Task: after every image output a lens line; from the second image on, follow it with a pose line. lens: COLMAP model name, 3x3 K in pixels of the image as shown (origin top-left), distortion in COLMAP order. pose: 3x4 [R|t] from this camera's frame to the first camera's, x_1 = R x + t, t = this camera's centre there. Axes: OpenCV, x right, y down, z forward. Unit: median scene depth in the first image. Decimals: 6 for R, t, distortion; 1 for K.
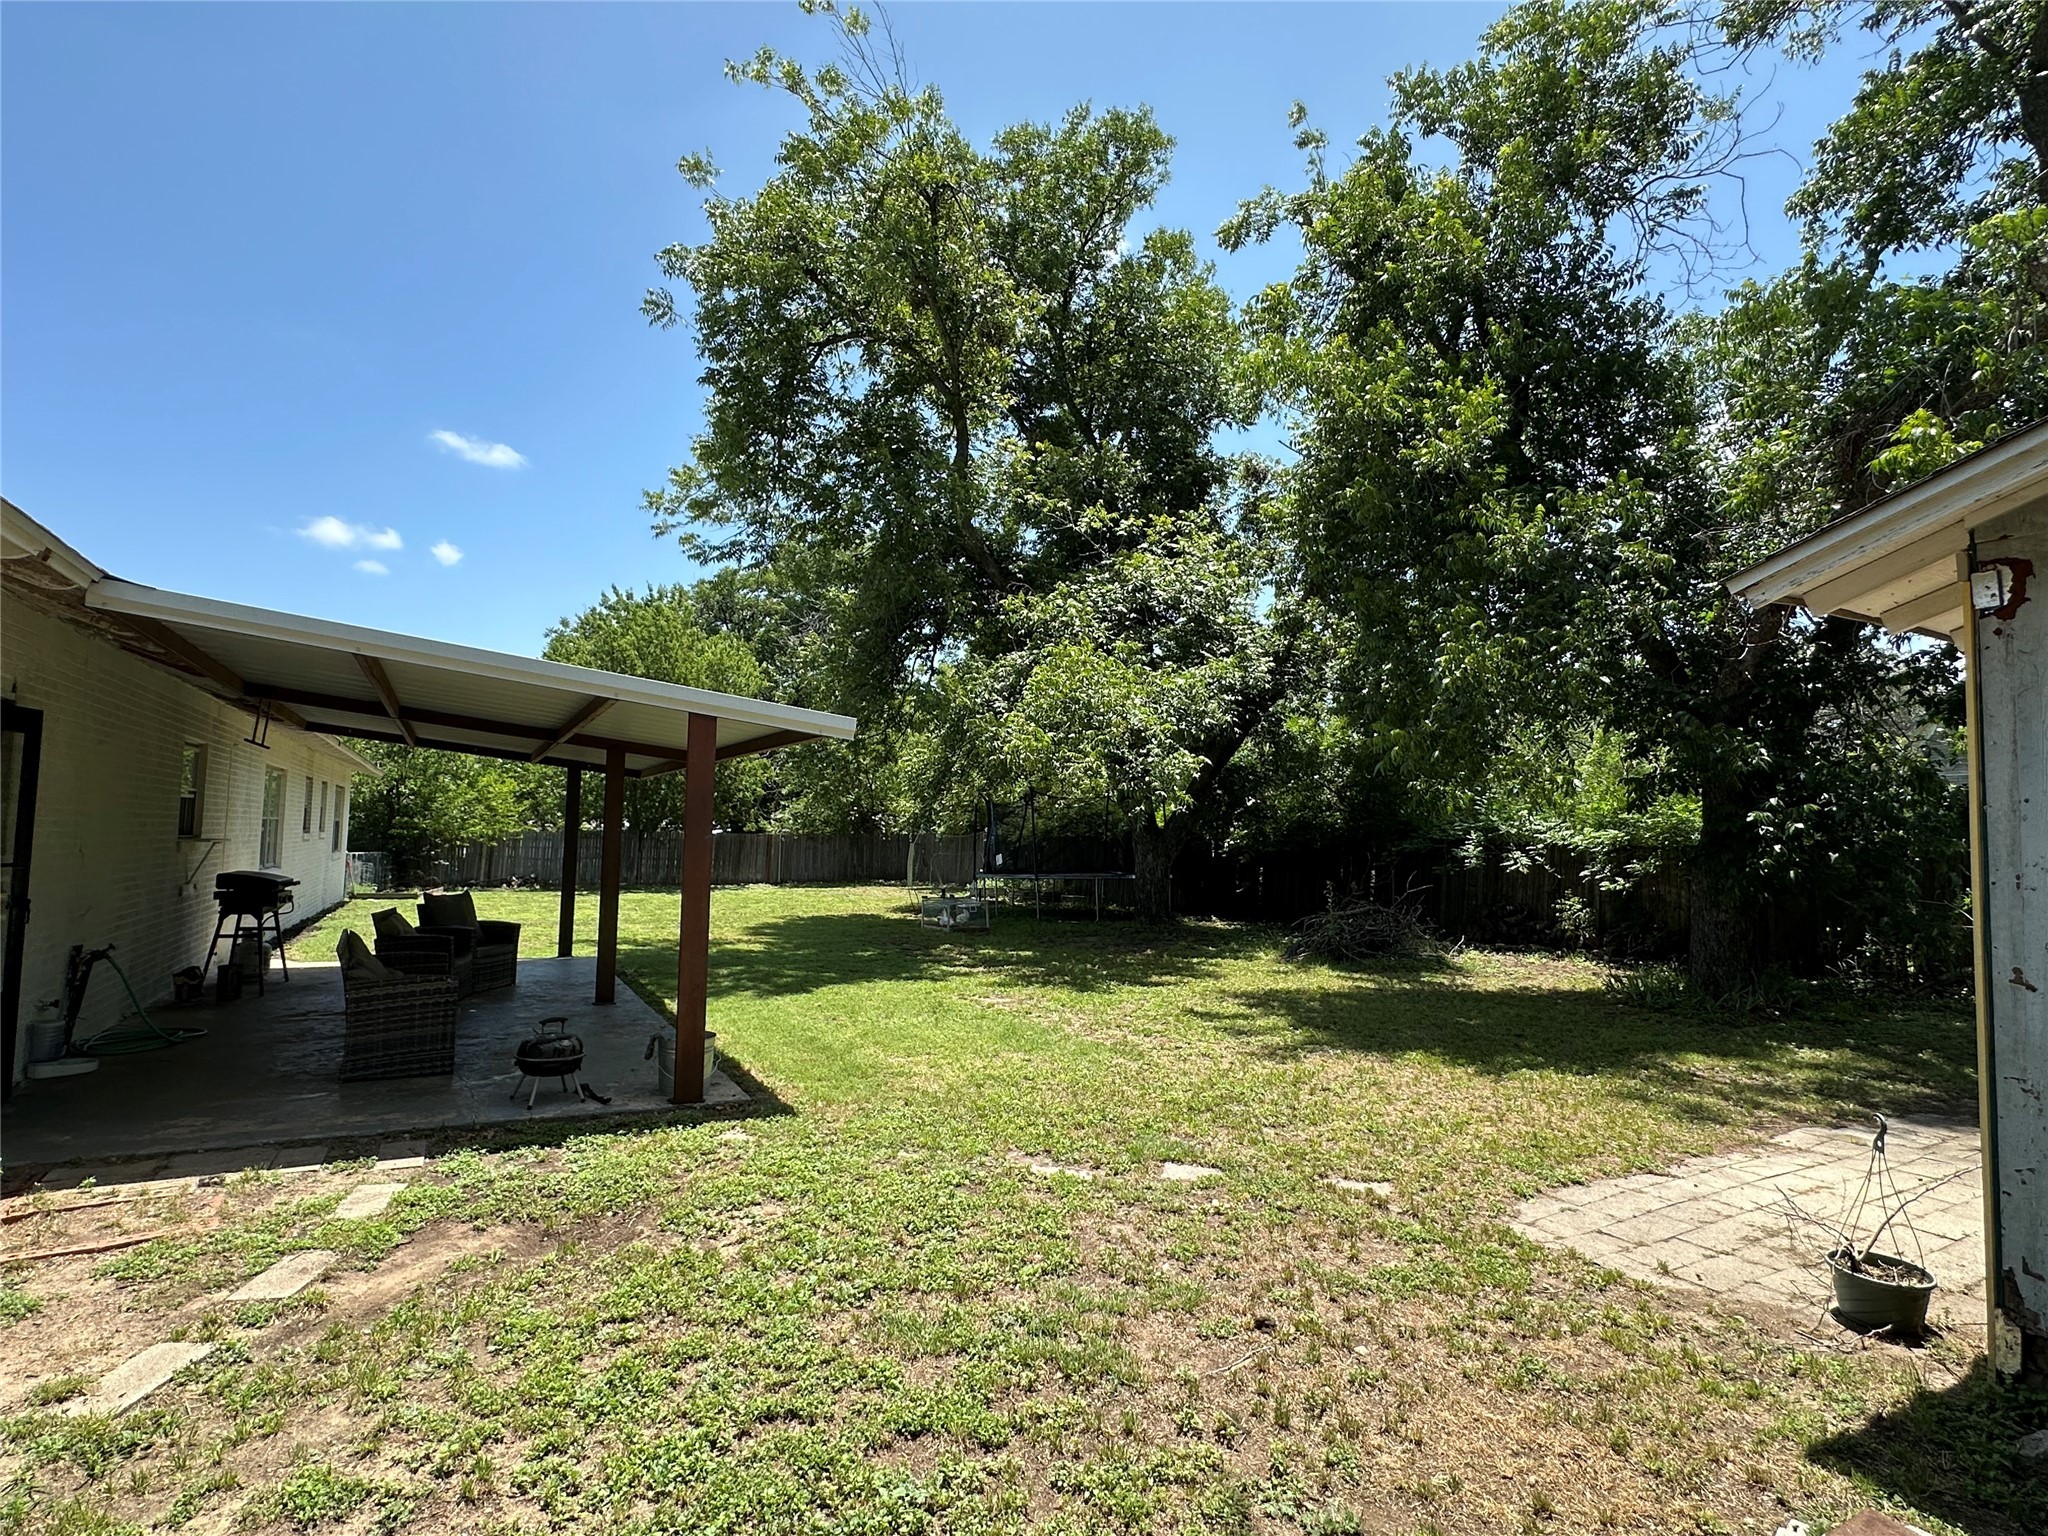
lens RADIAL K [[1027.9, 0, 1020.2], [0, 1027.9, 765.3], [0, 0, 1]] dist [-0.004954, 0.001289]
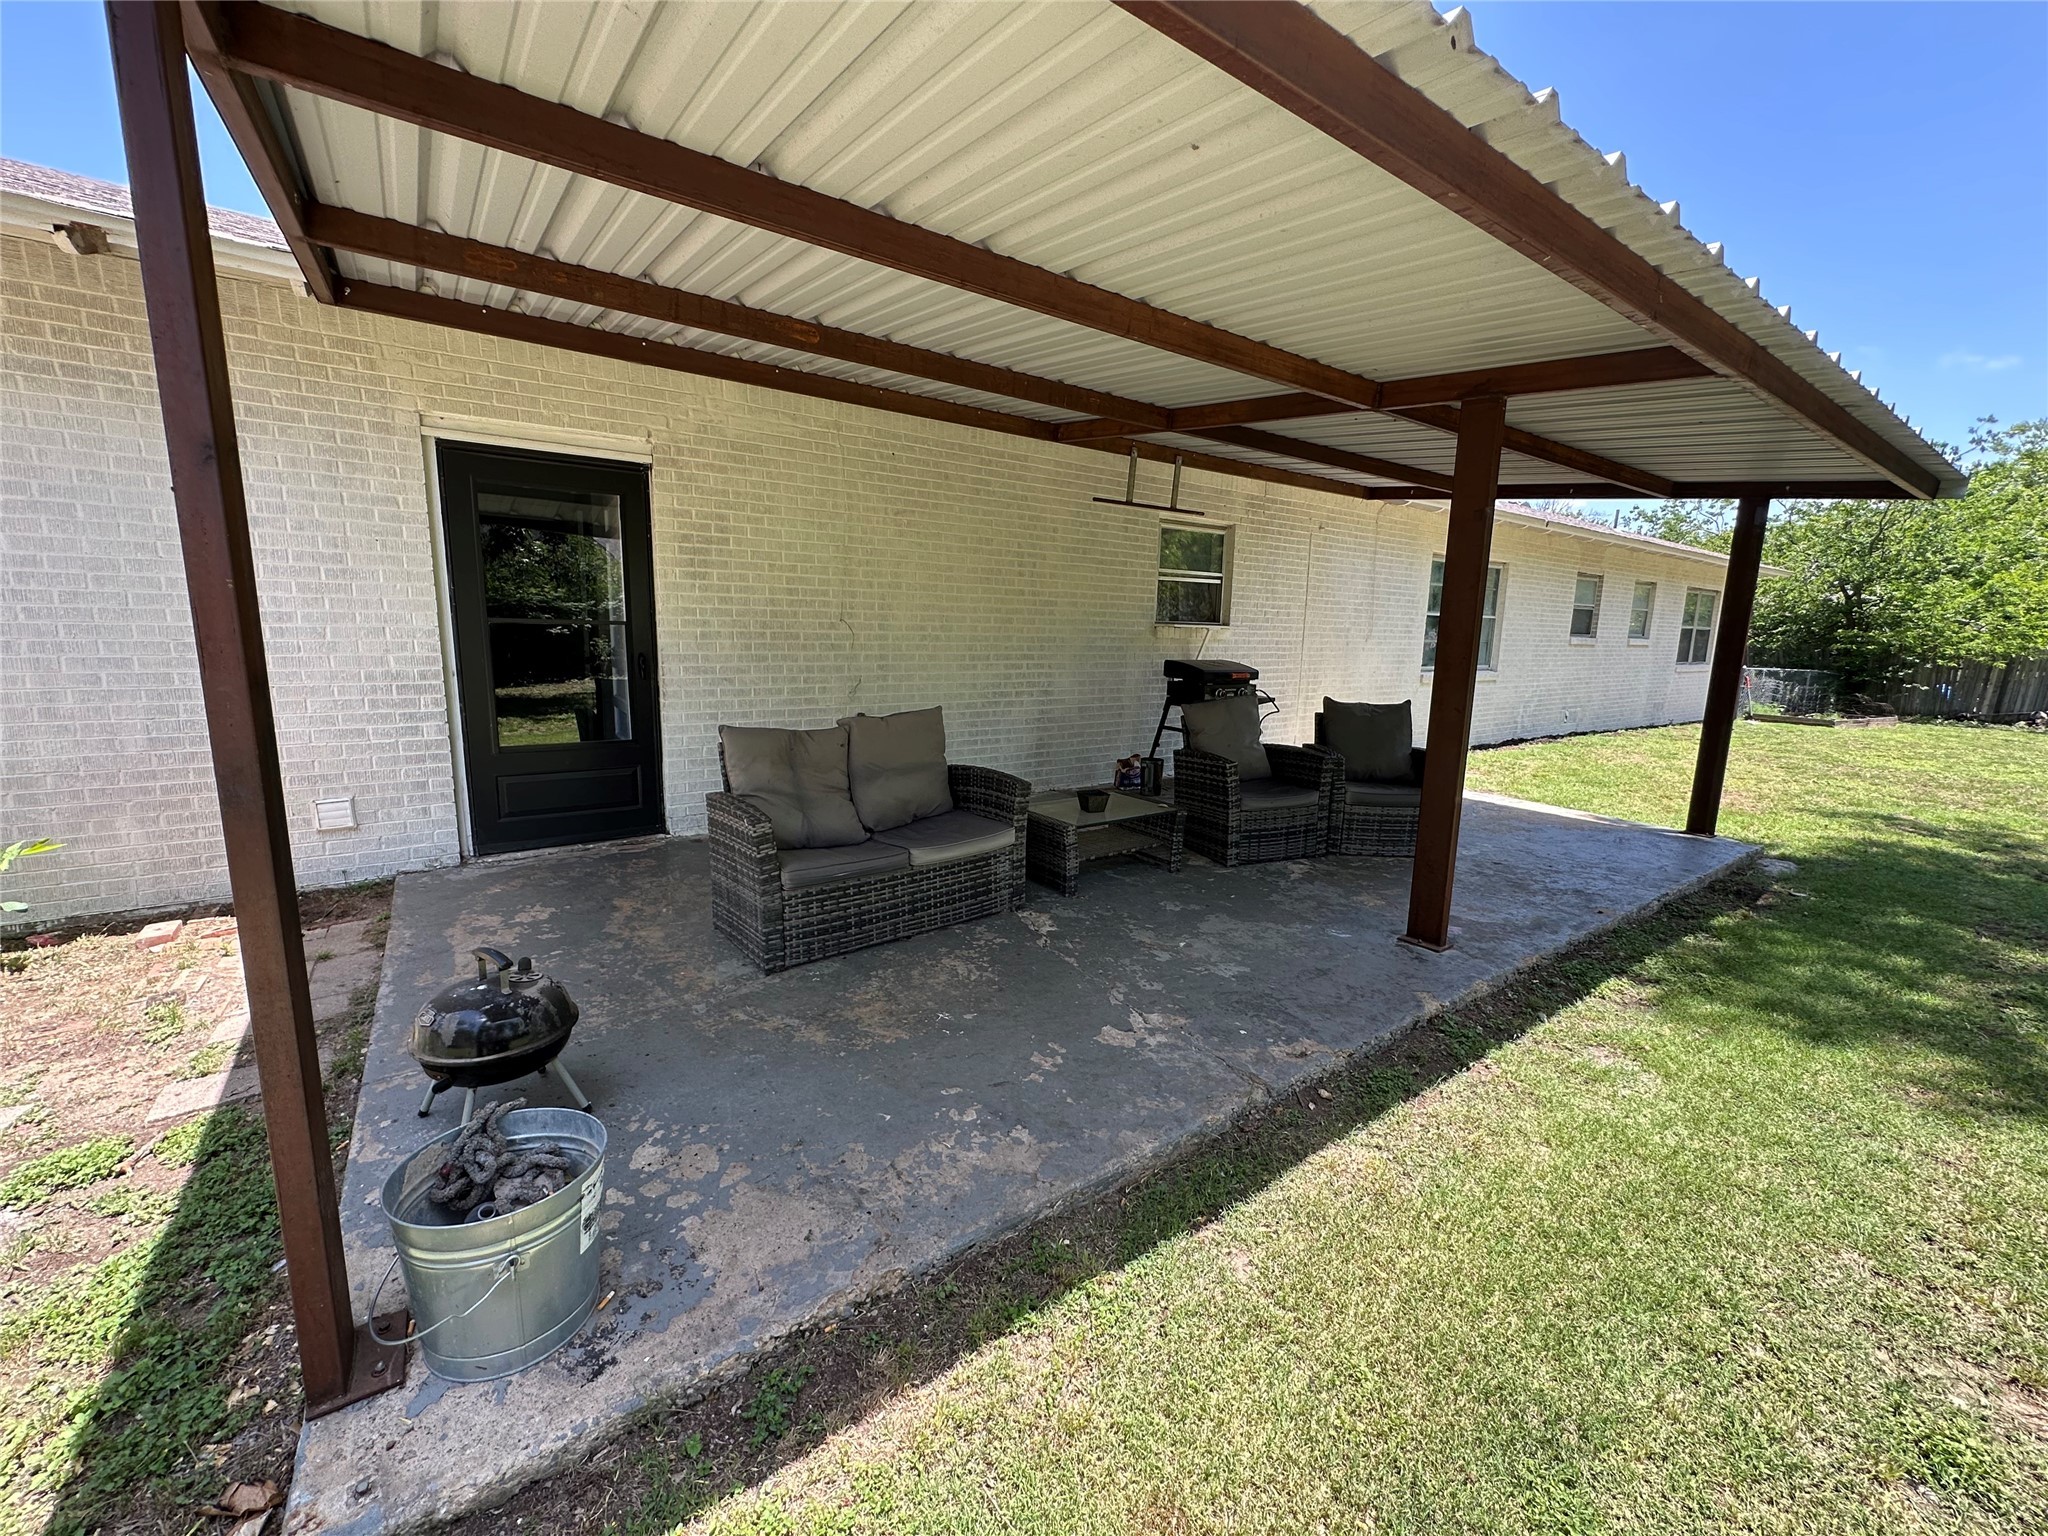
lens RADIAL K [[816.9, 0, 1023.0], [0, 816.9, 766.9], [0, 0, 1]] dist [-0.002269, 0.000166]
pose [[0.122657, 0.148357, -0.981298, -0.033952], [0.049072, 0.986648, 0.155300, 0.045012], [0.991235, -0.067203, 0.113739, 0.443064]]
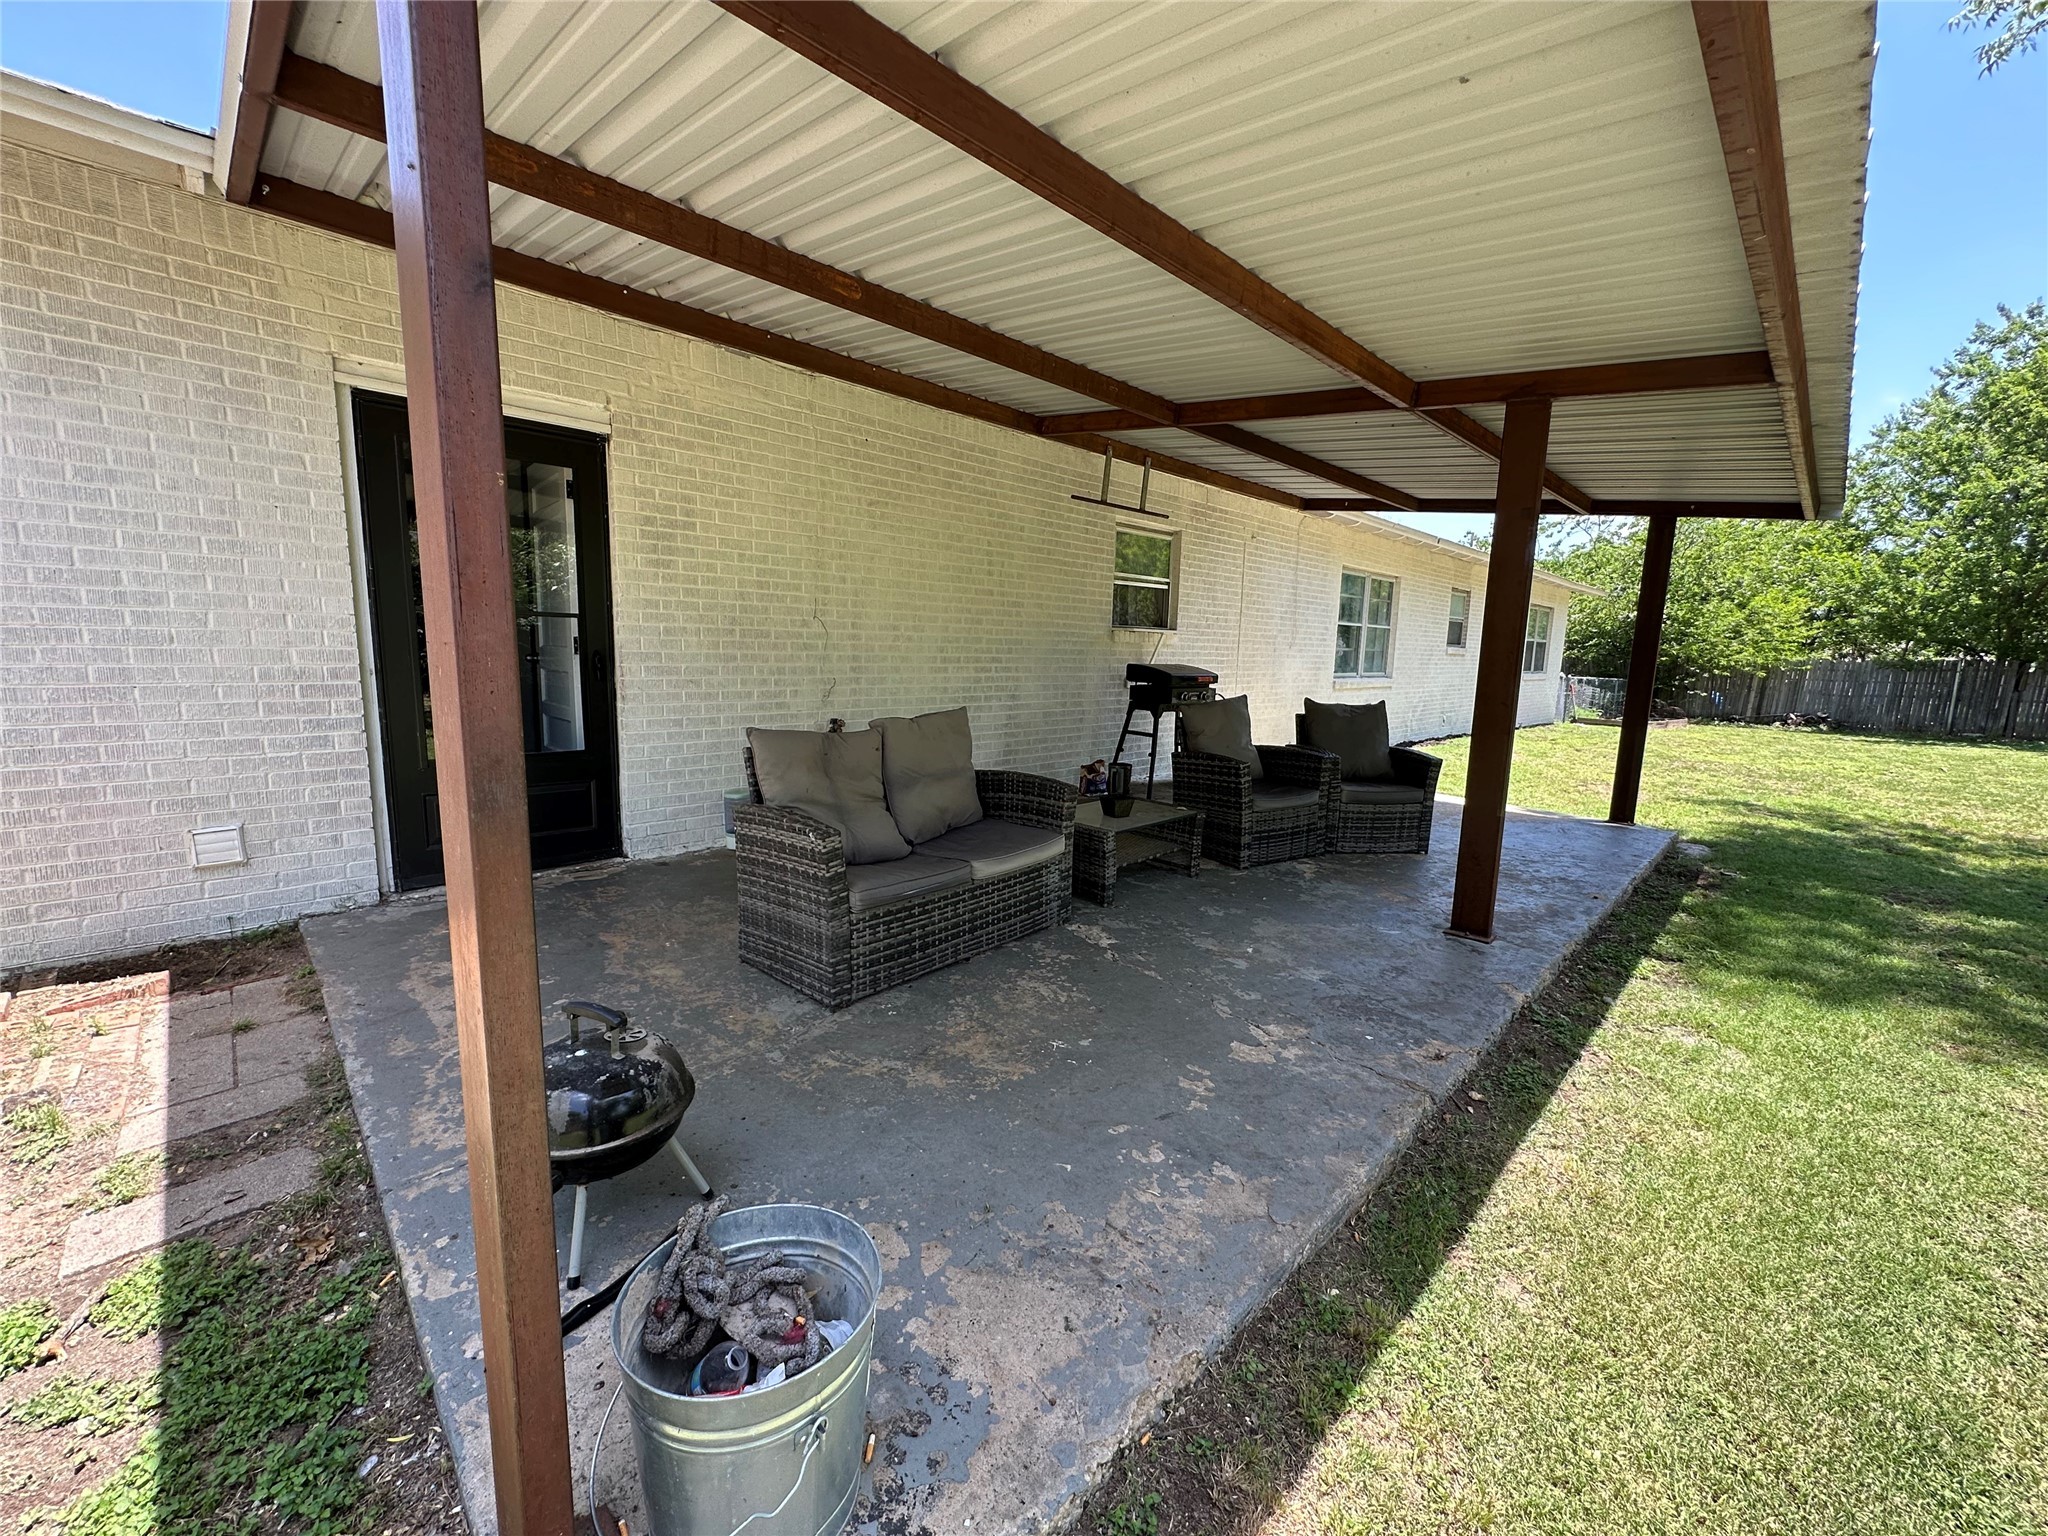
lens RADIAL K [[816.9, 0, 1023.0], [0, 816.9, 766.9], [0, 0, 1]] dist [-0.002269, 0.000166]
pose [[0.285597, 0.128613, -0.949680, -0.059574], [0.044472, 0.988108, 0.147191, 0.047854], [0.957317, -0.084271, 0.276481, 0.396694]]
